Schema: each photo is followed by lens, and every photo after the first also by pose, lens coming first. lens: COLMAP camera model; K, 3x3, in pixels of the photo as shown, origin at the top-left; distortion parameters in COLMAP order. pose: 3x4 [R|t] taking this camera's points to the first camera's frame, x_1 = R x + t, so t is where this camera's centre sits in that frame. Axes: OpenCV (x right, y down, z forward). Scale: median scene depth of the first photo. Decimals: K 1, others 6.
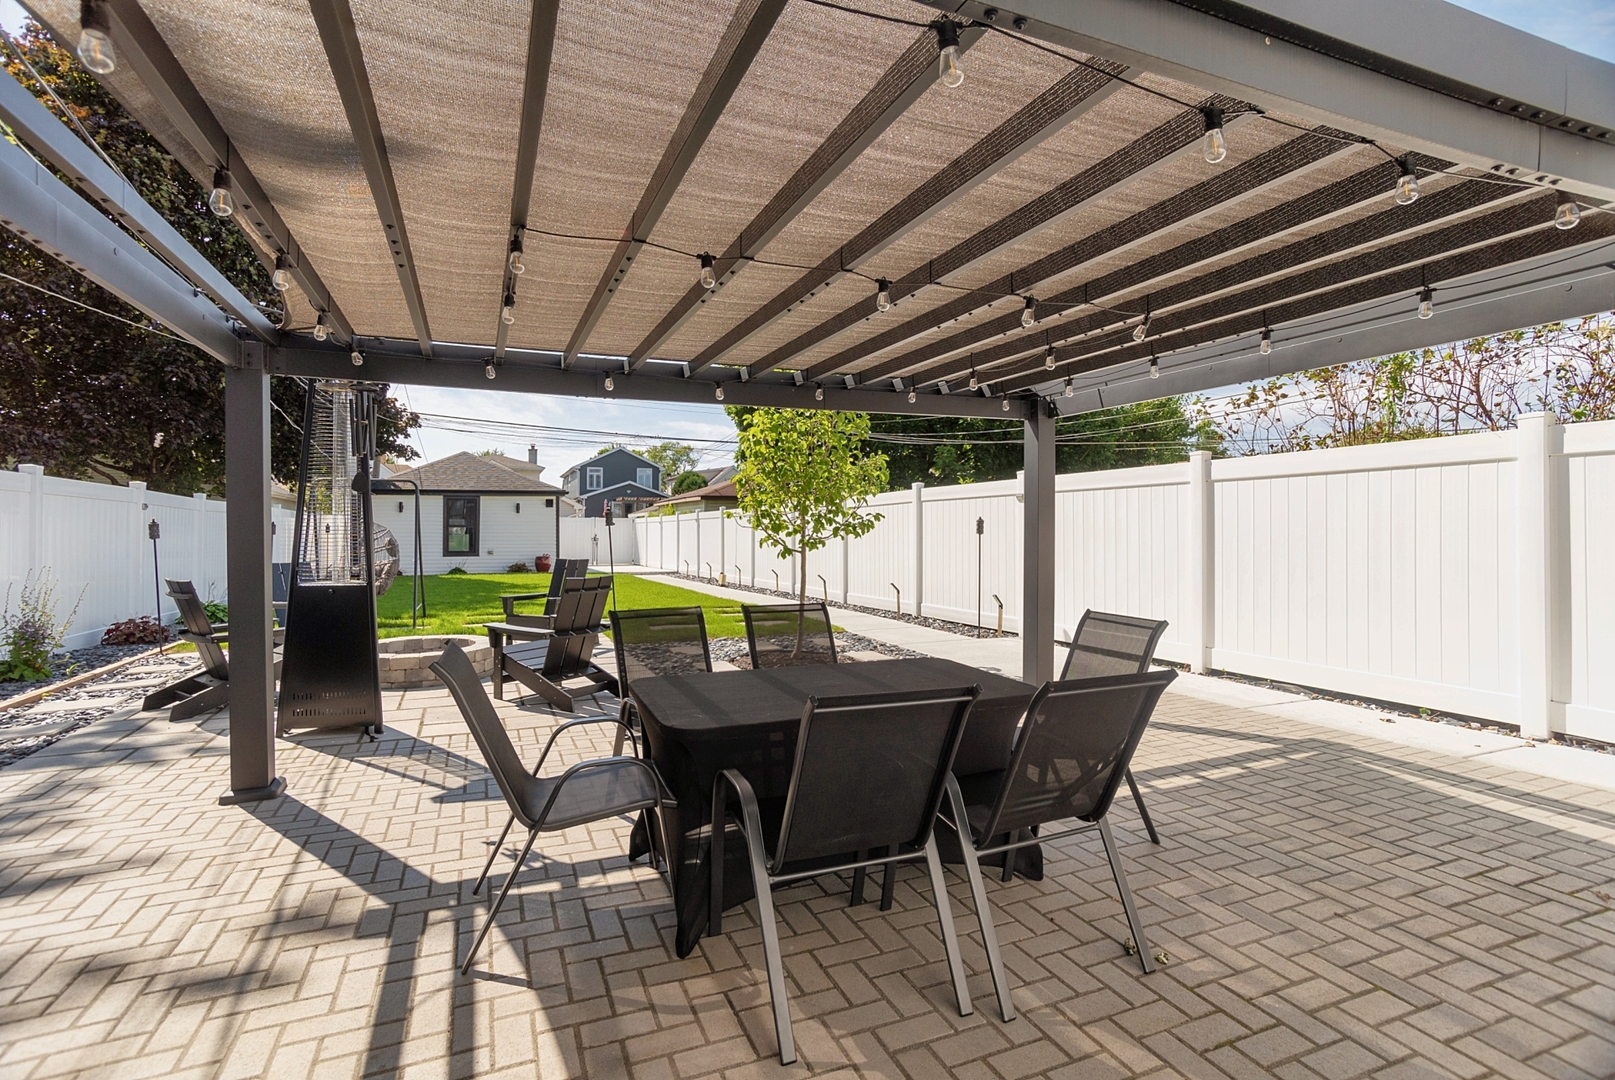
lens RADIAL K [[765.8, 0, 796.5], [0, 765.8, 527.8], [0, 0, 1]] dist [-0.020484, 0.002697]
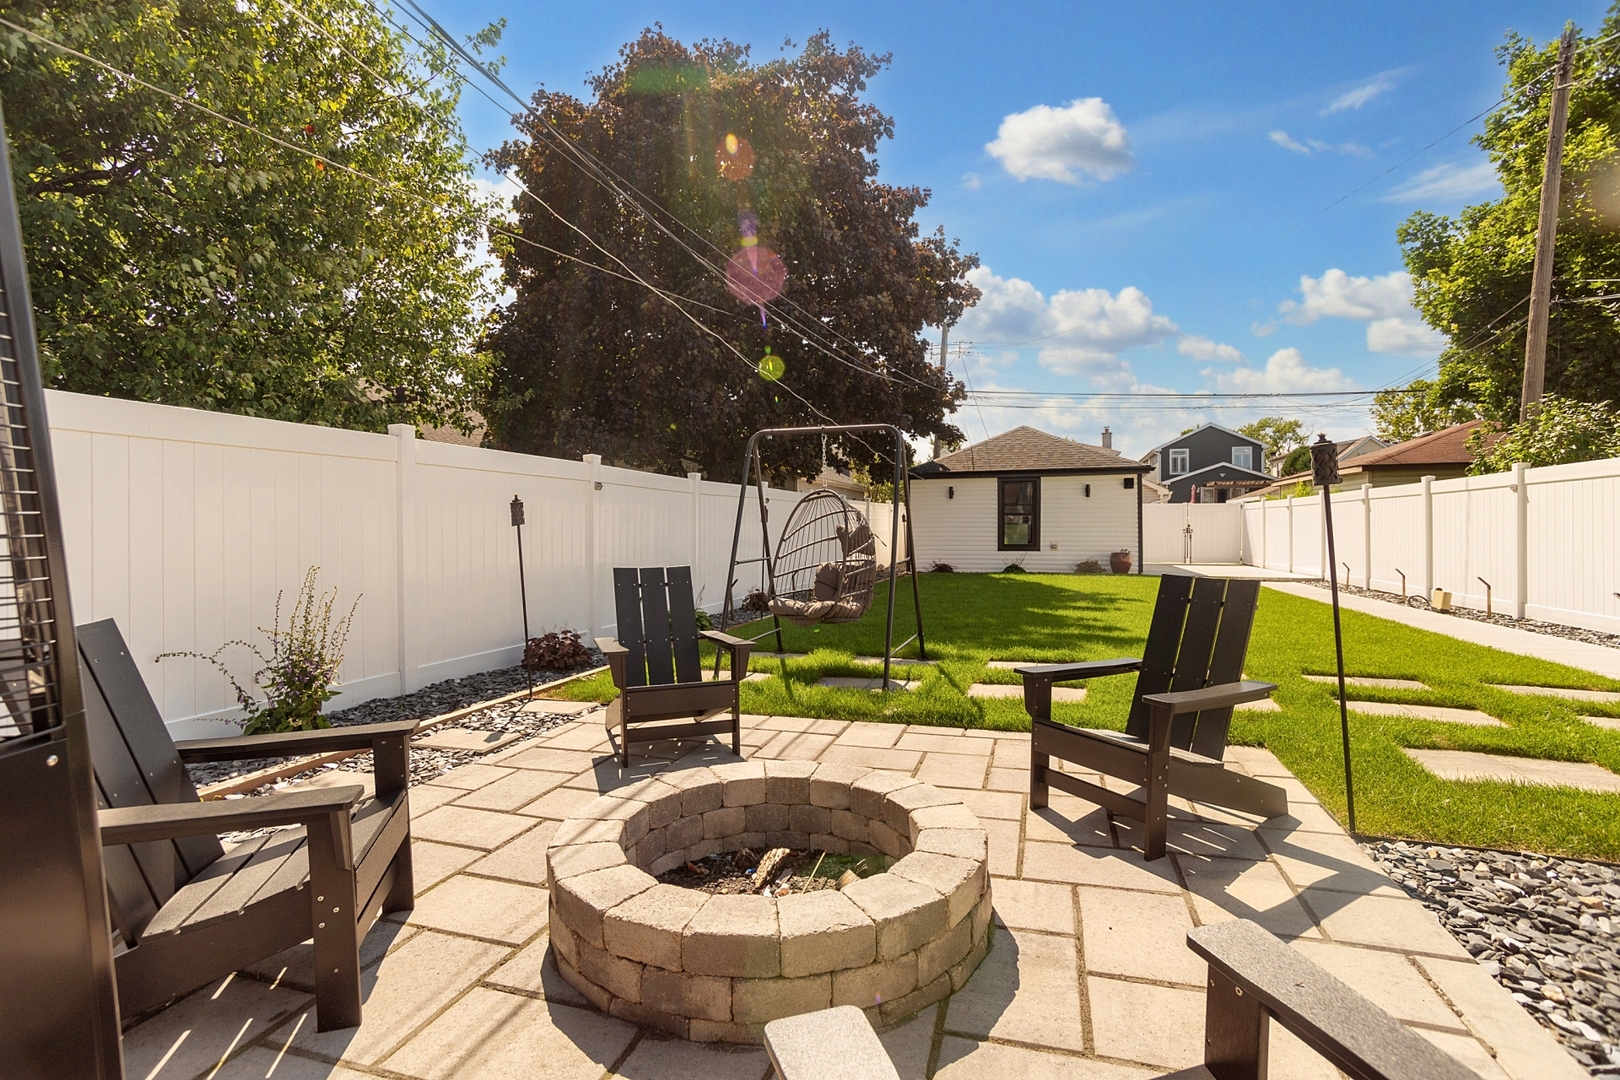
lens RADIAL K [[768.2, 0, 807.7], [0, 768.2, 531.0], [0, 0, 1]] dist [-0.020484, 0.002697]
pose [[0.761277, 0.000731, -0.648427, -0.072943], [0.008251, 0.999907, 0.010814, 0.004655], [0.648375, -0.013582, 0.761200, 0.213462]]
